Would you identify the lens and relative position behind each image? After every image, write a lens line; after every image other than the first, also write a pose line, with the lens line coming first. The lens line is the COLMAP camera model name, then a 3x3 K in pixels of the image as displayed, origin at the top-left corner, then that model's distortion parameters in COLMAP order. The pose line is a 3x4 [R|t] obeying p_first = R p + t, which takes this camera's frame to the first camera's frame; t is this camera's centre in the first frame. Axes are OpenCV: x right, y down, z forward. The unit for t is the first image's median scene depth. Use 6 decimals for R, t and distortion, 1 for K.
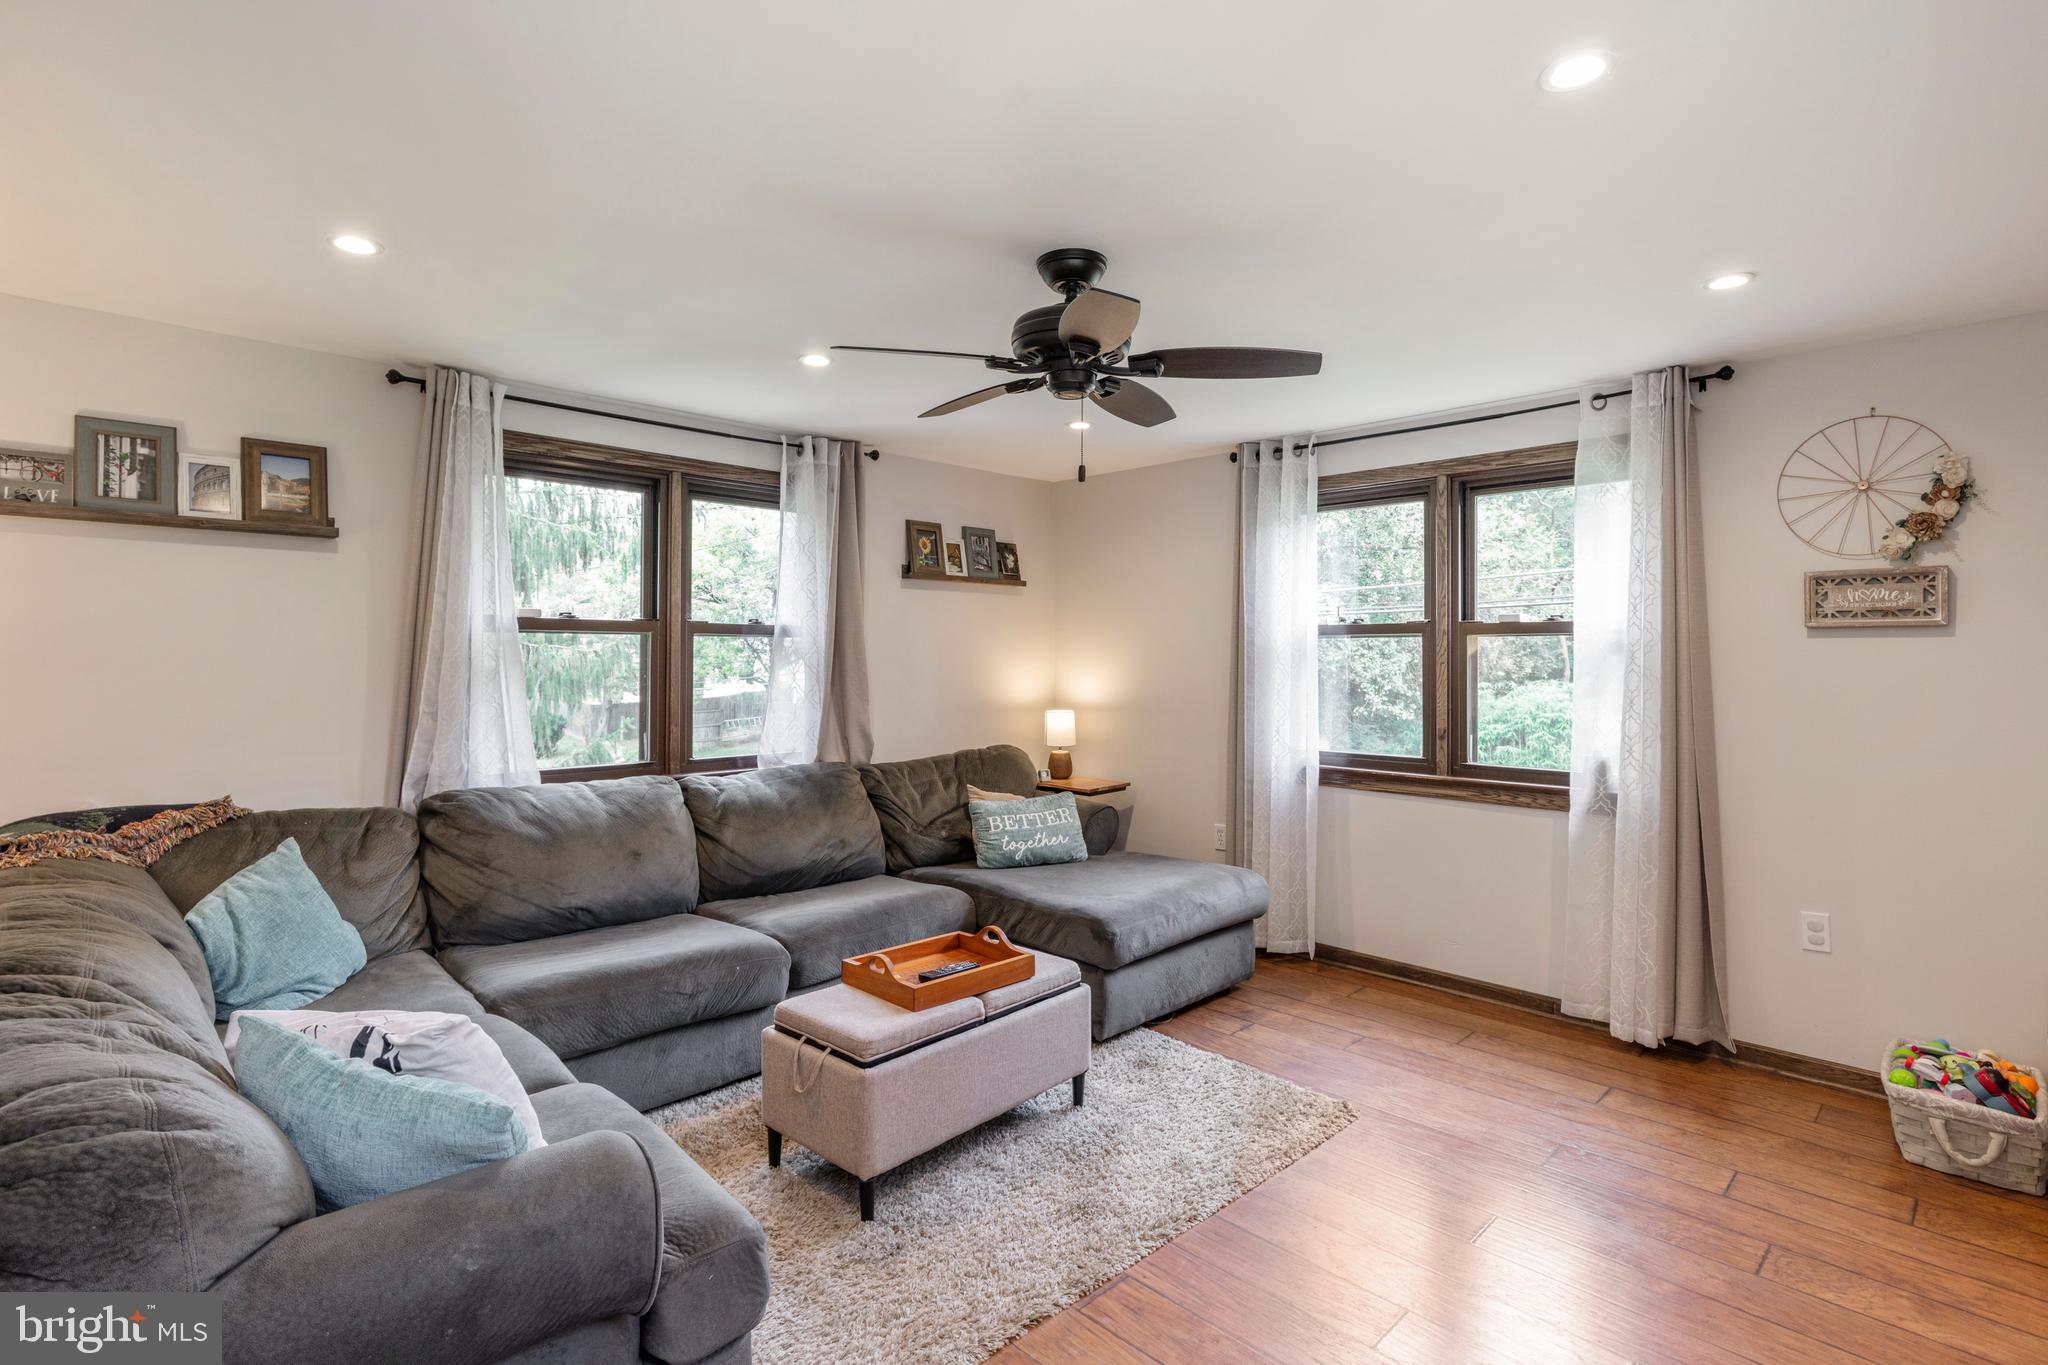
lens RADIAL K [[968.8, 0, 1021.2], [0, 968.8, 689.9], [0, 0, 1]] dist [-0.001279, -0.000998]
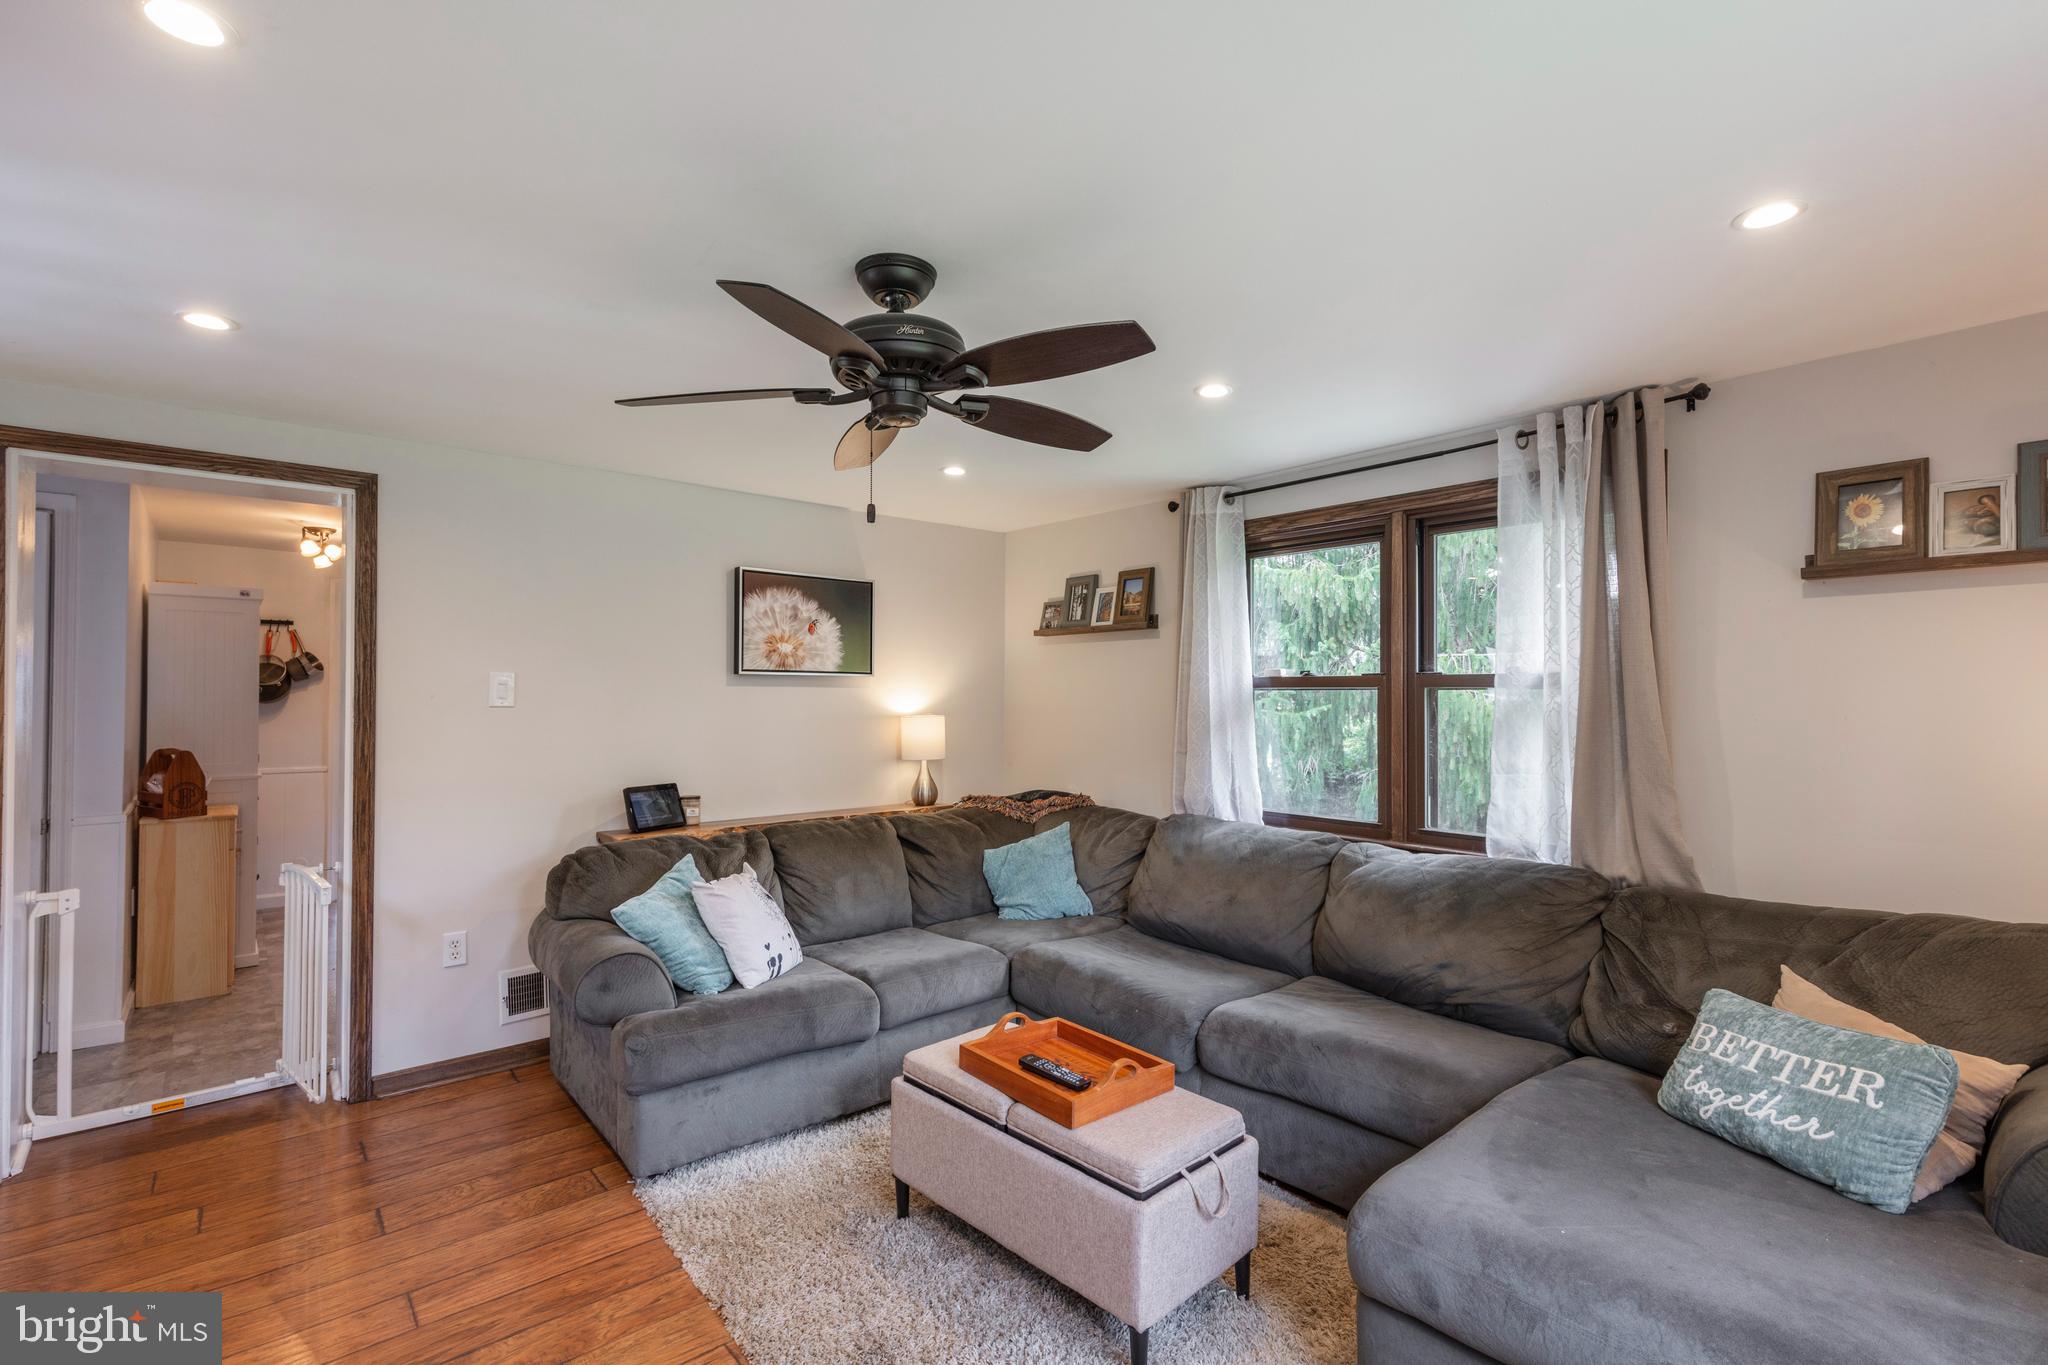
lens RADIAL K [[927.6, 0, 1022.9], [0, 927.6, 687.6], [0, 0, 1]] dist [0.001779, 0.000523]
pose [[-0.070014, -0.012807, -0.997464, 0.580526], [-0.036602, 0.999277, -0.010262, -0.038512], [0.996874, 0.035790, -0.070432, 0.757895]]
